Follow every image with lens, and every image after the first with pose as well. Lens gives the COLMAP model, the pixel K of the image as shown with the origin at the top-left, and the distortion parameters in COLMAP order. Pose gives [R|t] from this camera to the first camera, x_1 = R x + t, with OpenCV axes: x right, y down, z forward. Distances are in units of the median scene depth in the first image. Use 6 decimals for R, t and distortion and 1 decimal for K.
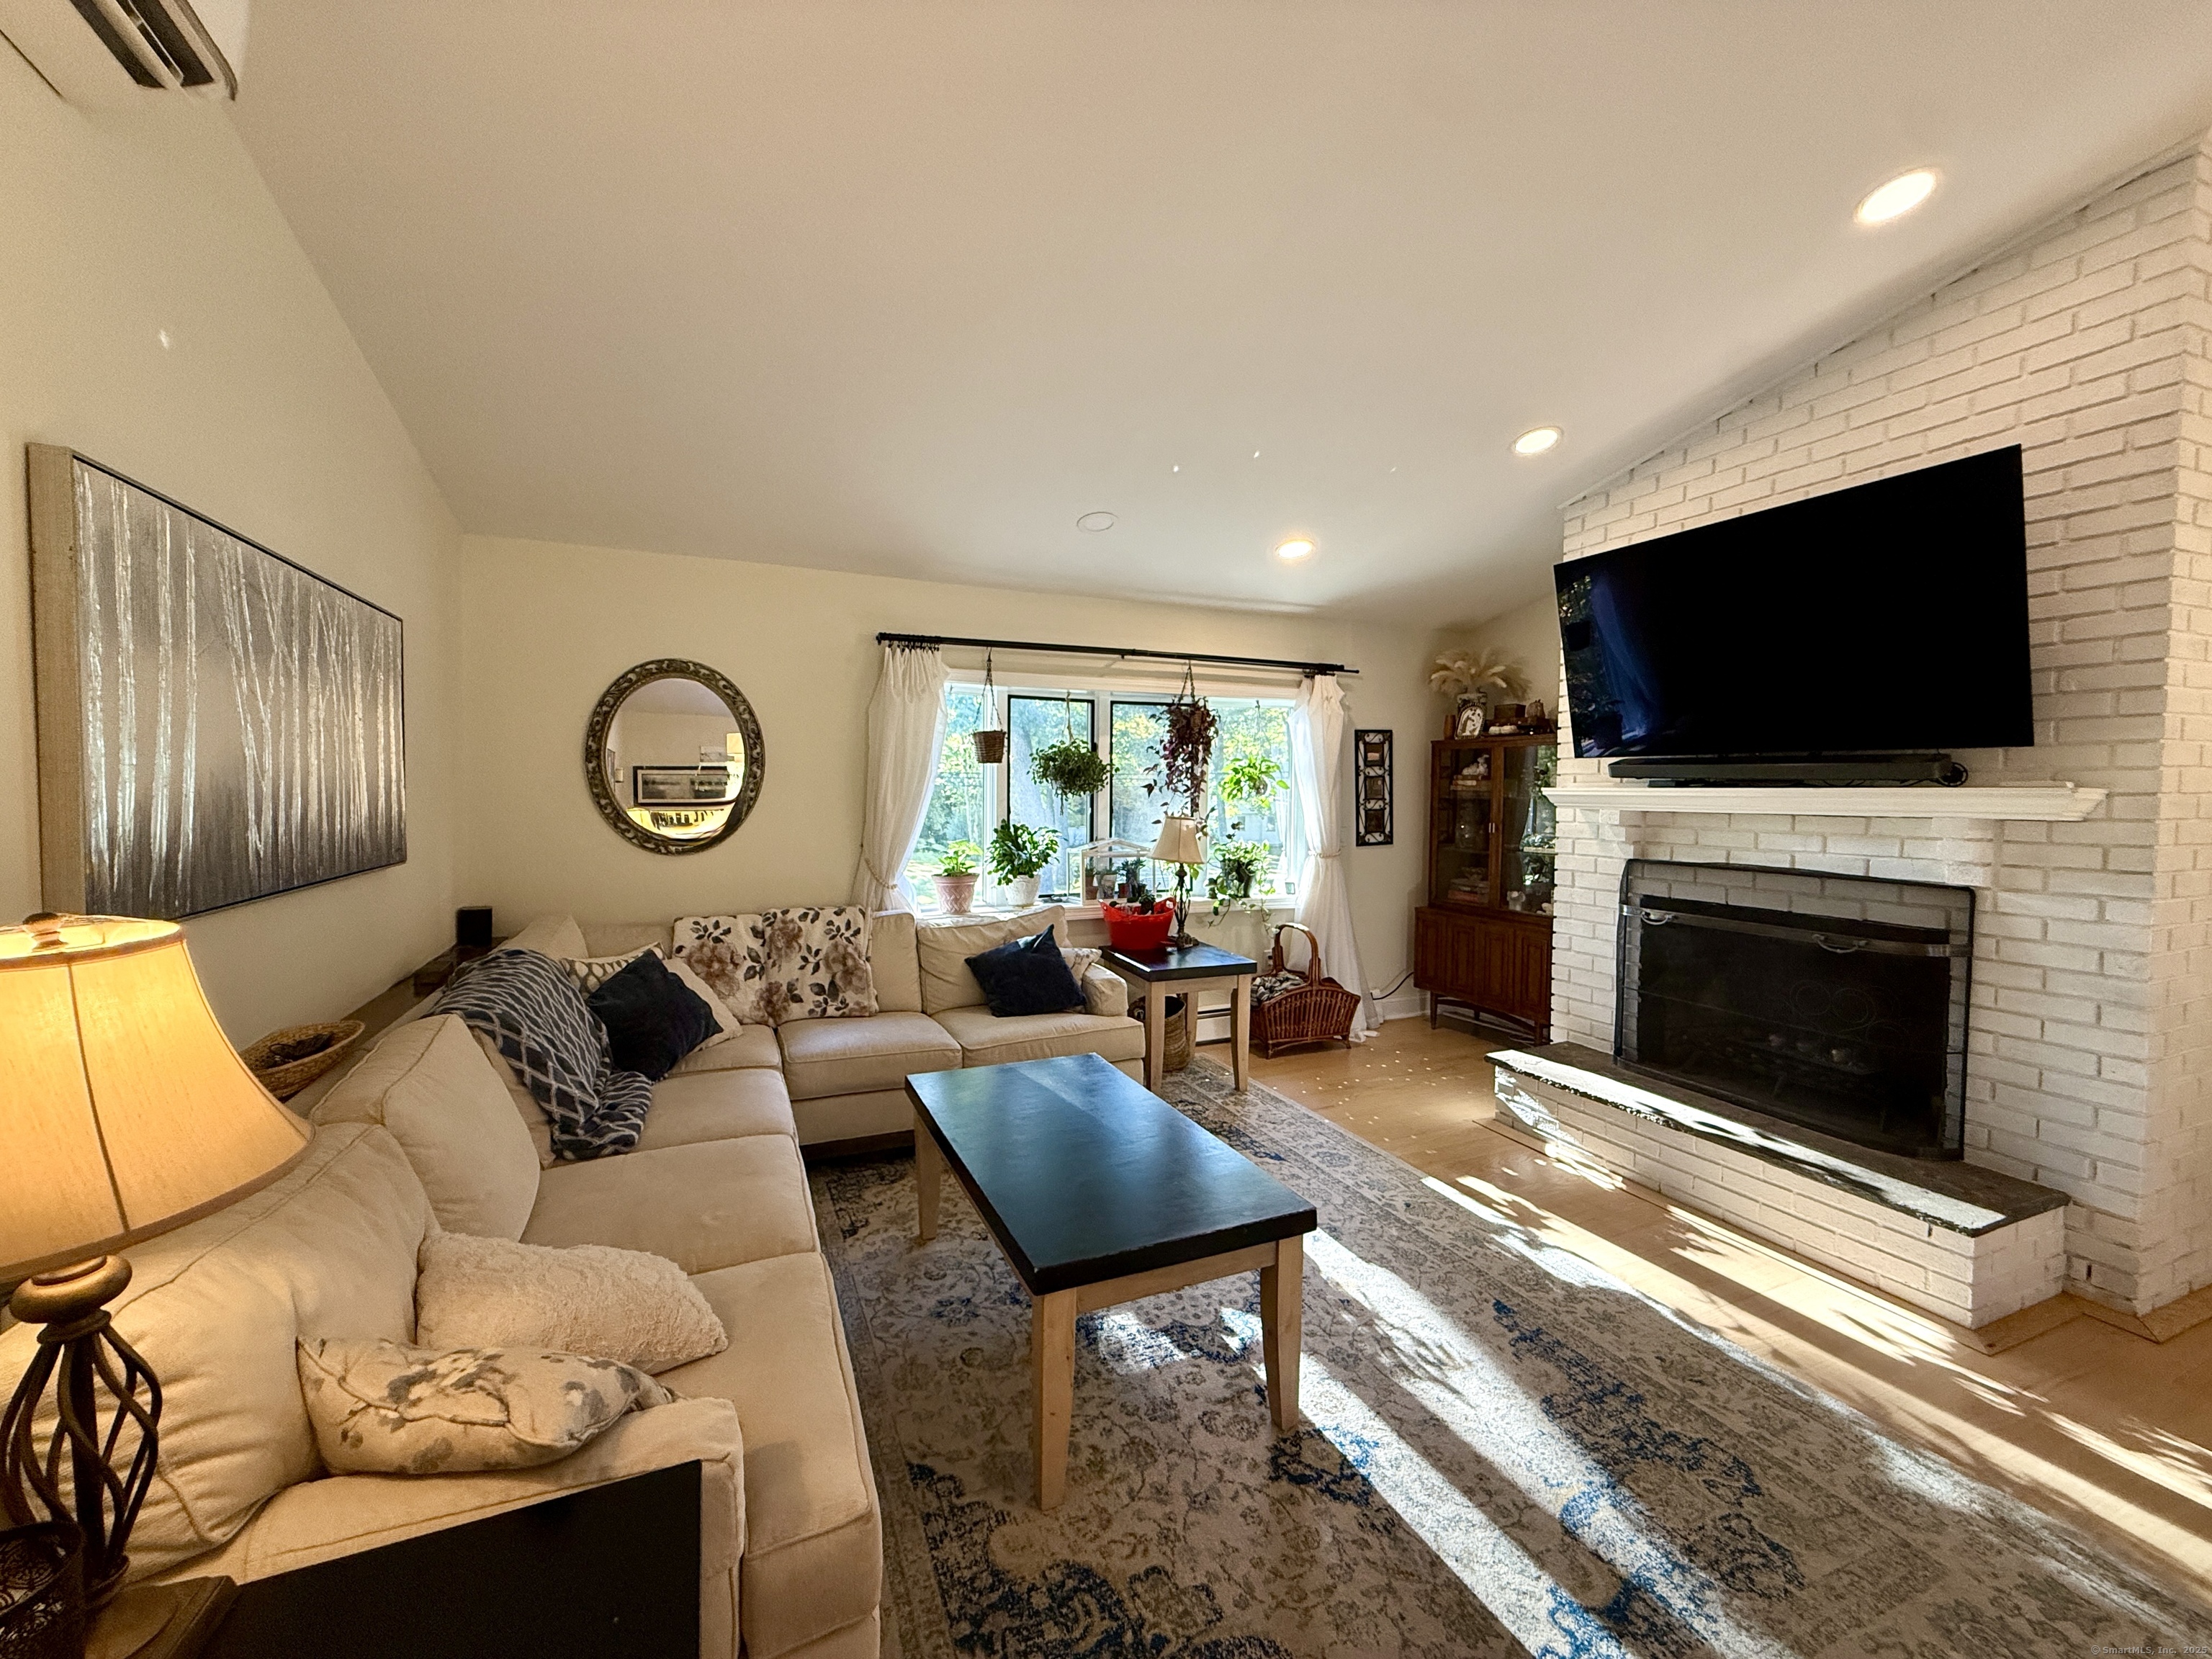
lens RADIAL K [[875.9, 0, 1096.4], [0, 875.9, 824.5], [0, 0, 1]] dist [-0.001209, 0.000271]
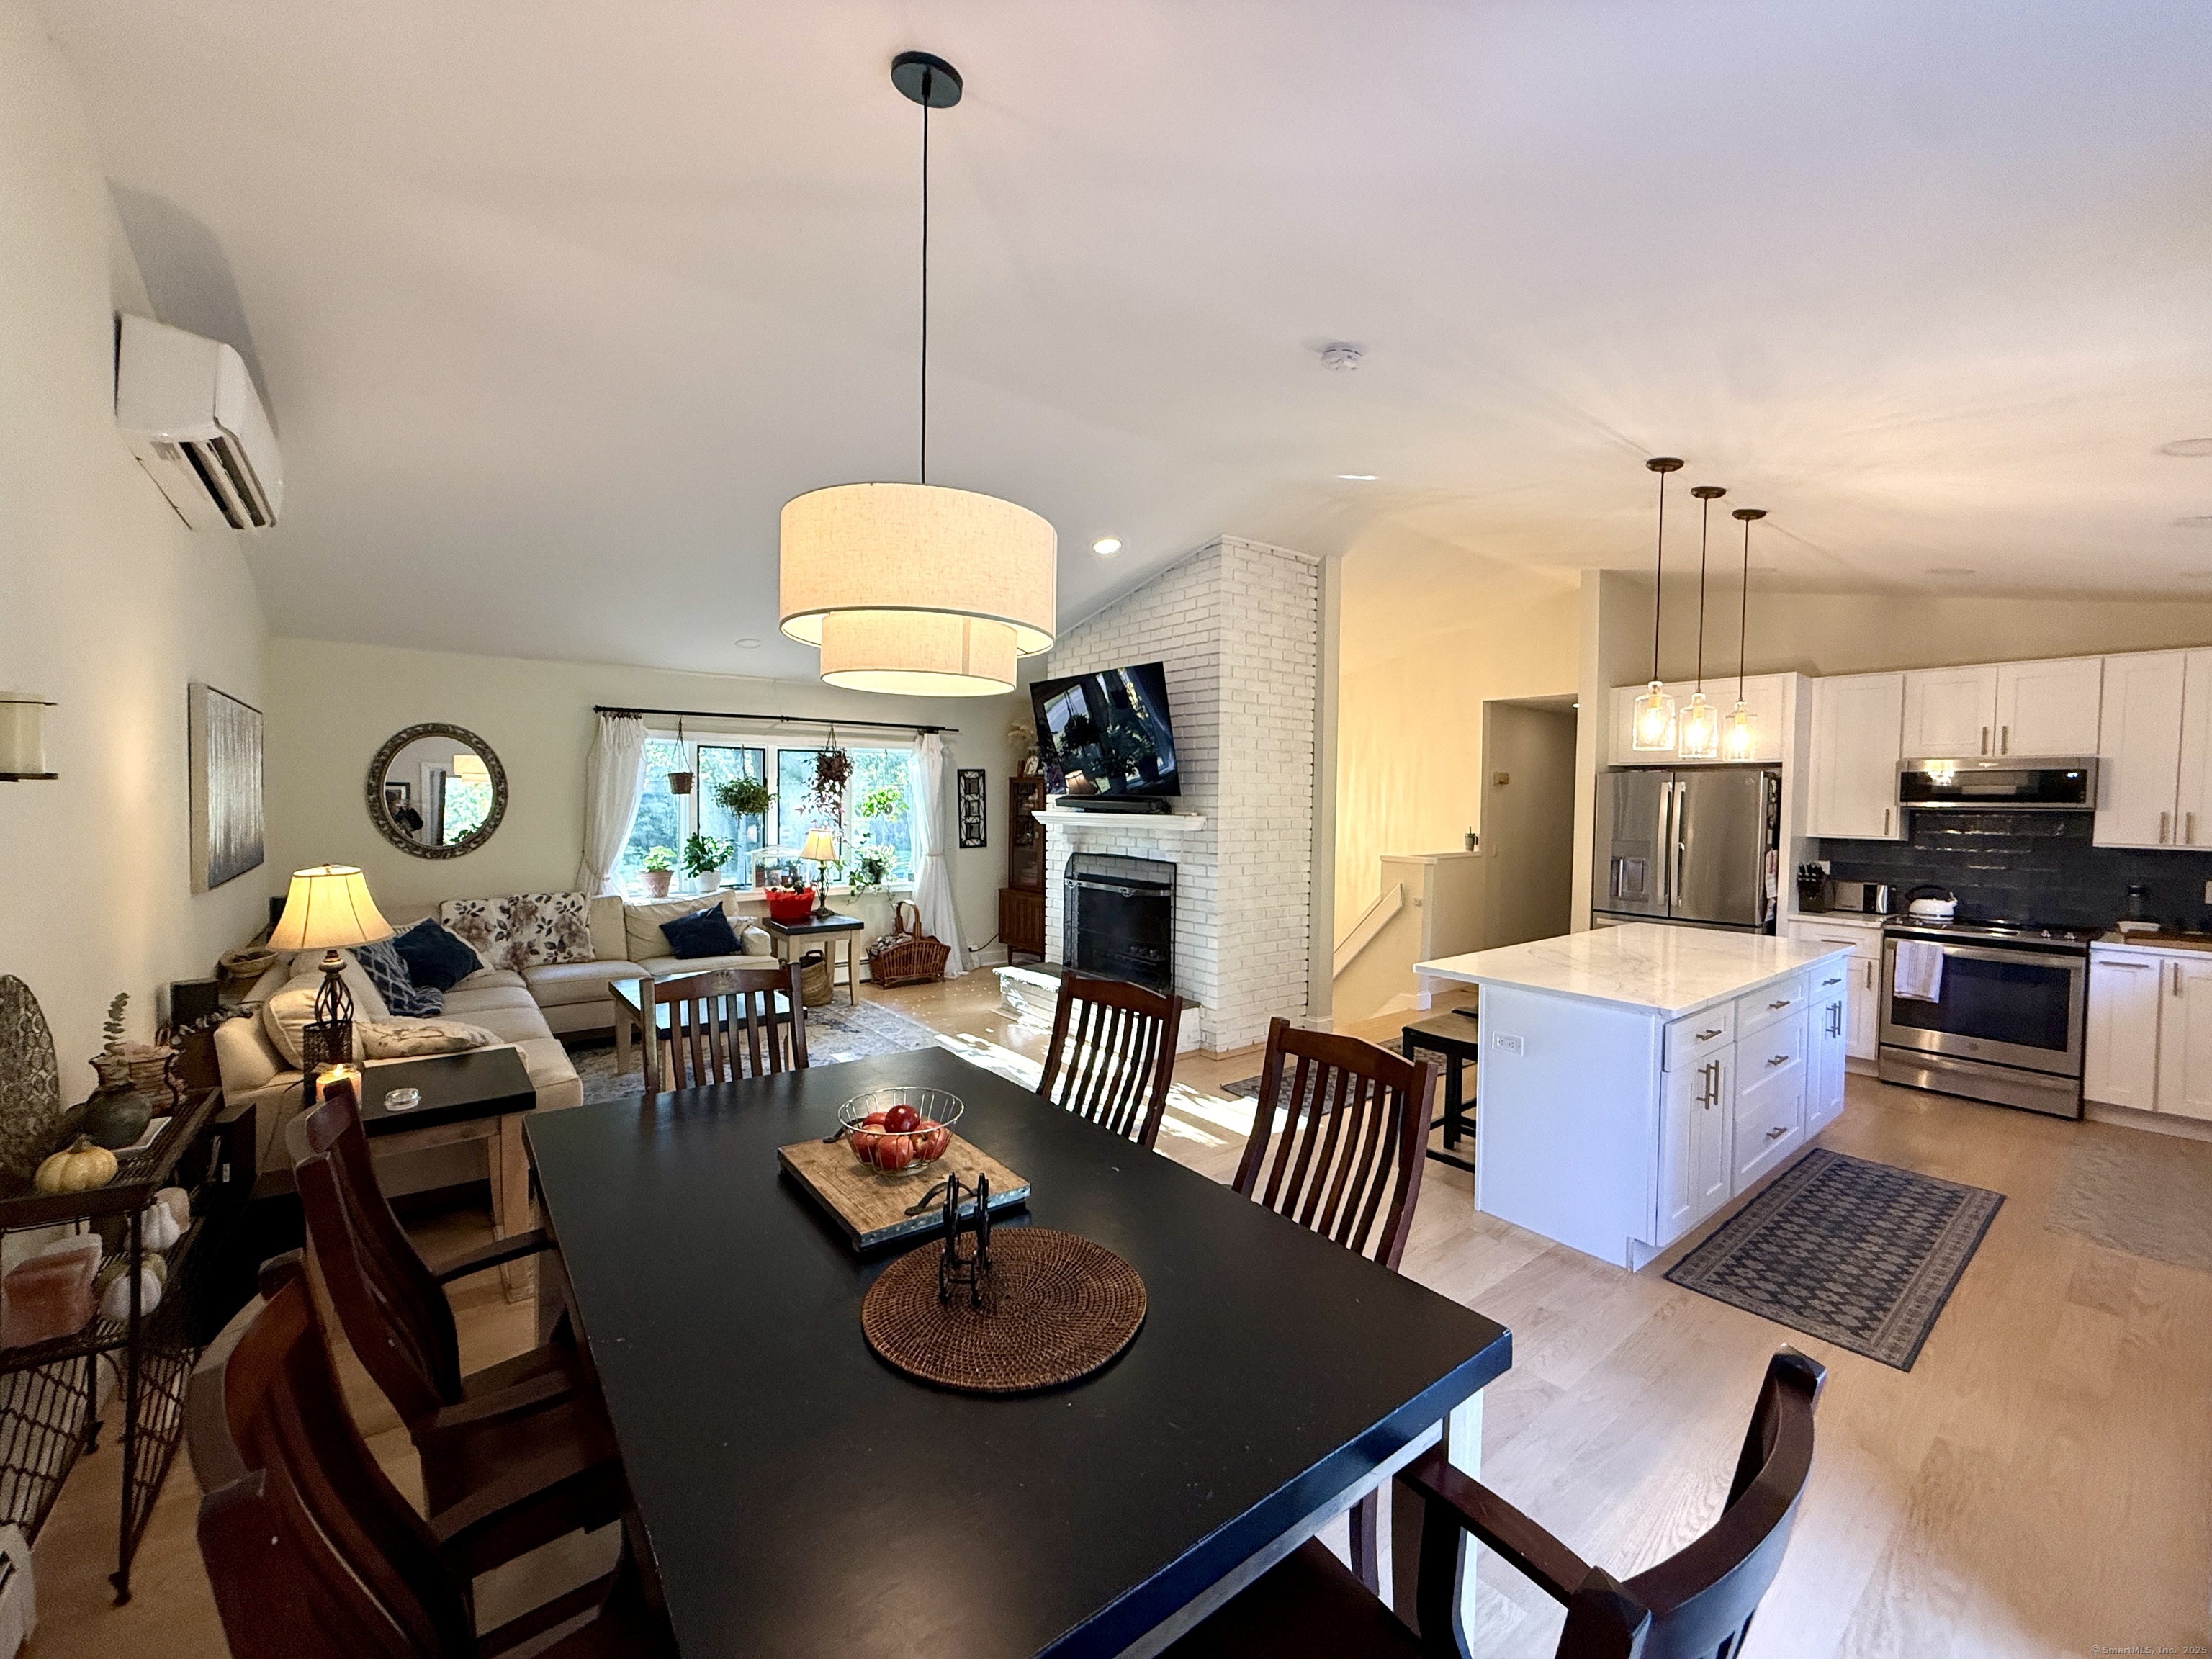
lens RADIAL K [[875.9, 0, 1096.4], [0, 875.9, 824.5], [0, 0, 1]] dist [-0.001209, 0.000271]
pose [[0.966758, -0.005294, 0.255640, 0.197167], [0.007670, 0.999936, -0.008299, -0.001838], [-0.255579, 0.009984, 0.966737, -0.666835]]
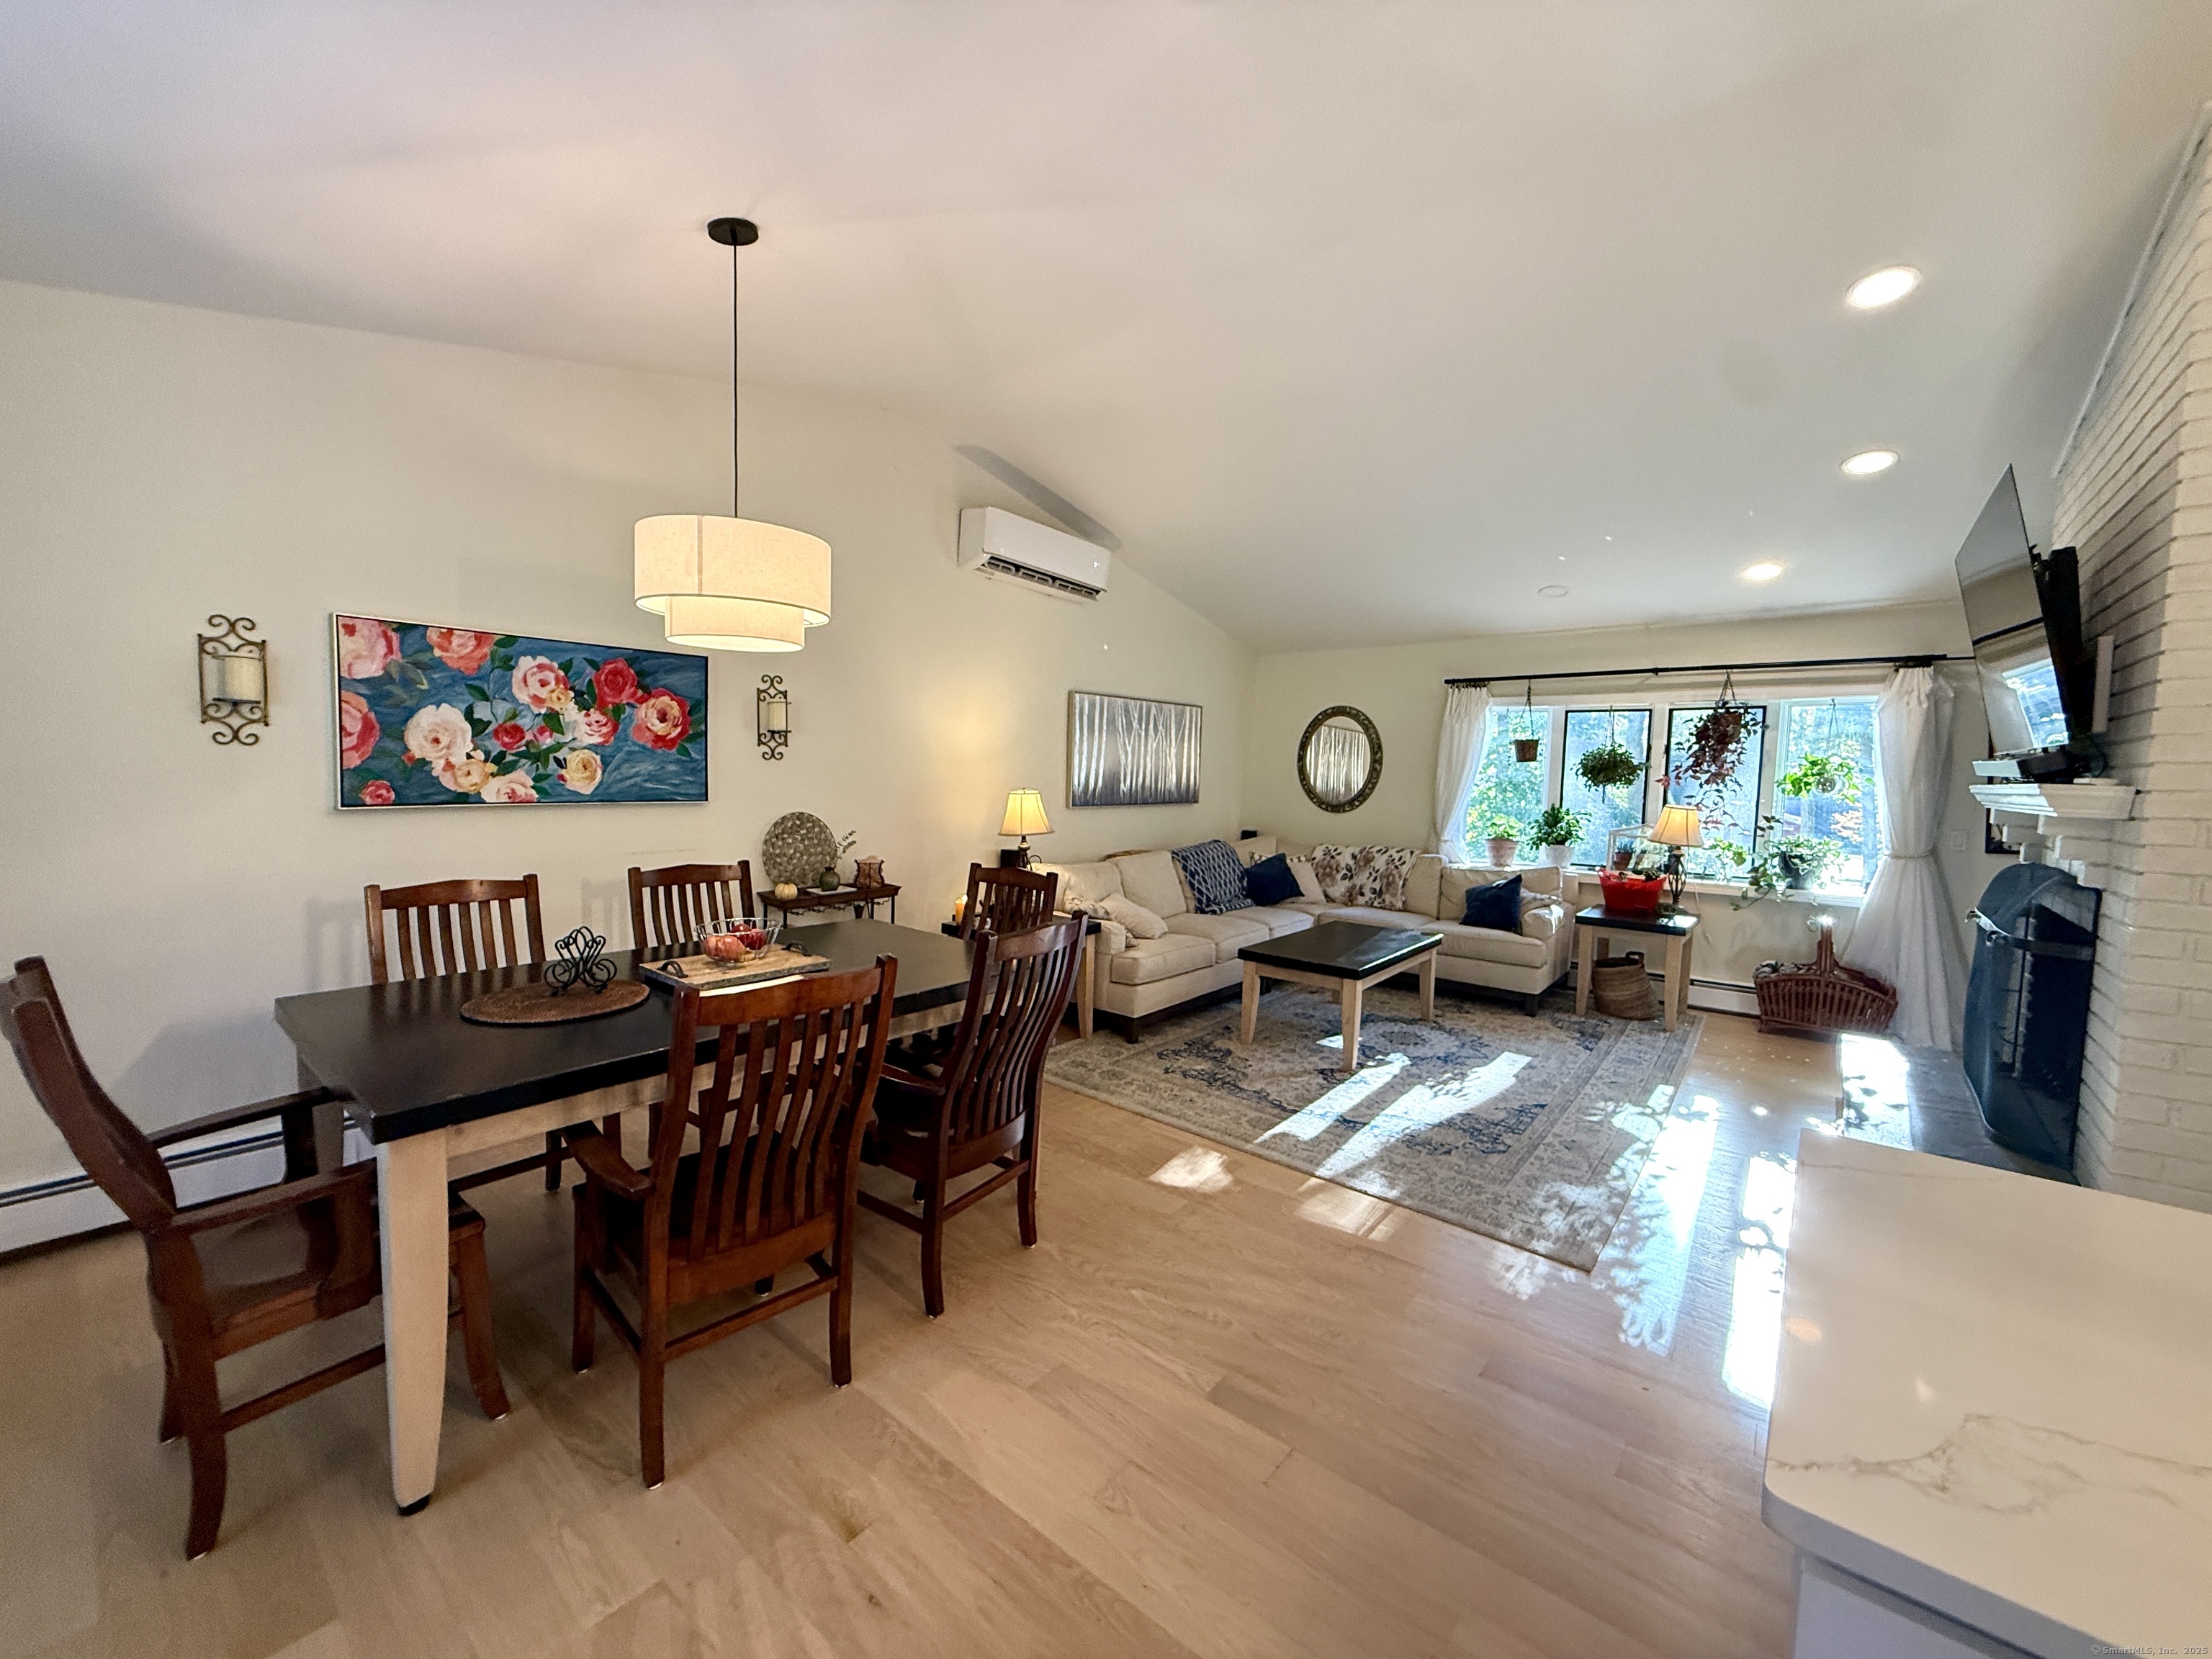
lens RADIAL K [[875.9, 0, 1096.4], [0, 875.9, 824.5], [0, 0, 1]] dist [-0.001209, 0.000271]
pose [[0.454126, 0.059796, -0.888929, 0.928057], [-0.057398, 0.997636, 0.037786, 0.019021], [0.889087, 0.033863, 0.456485, -0.284723]]
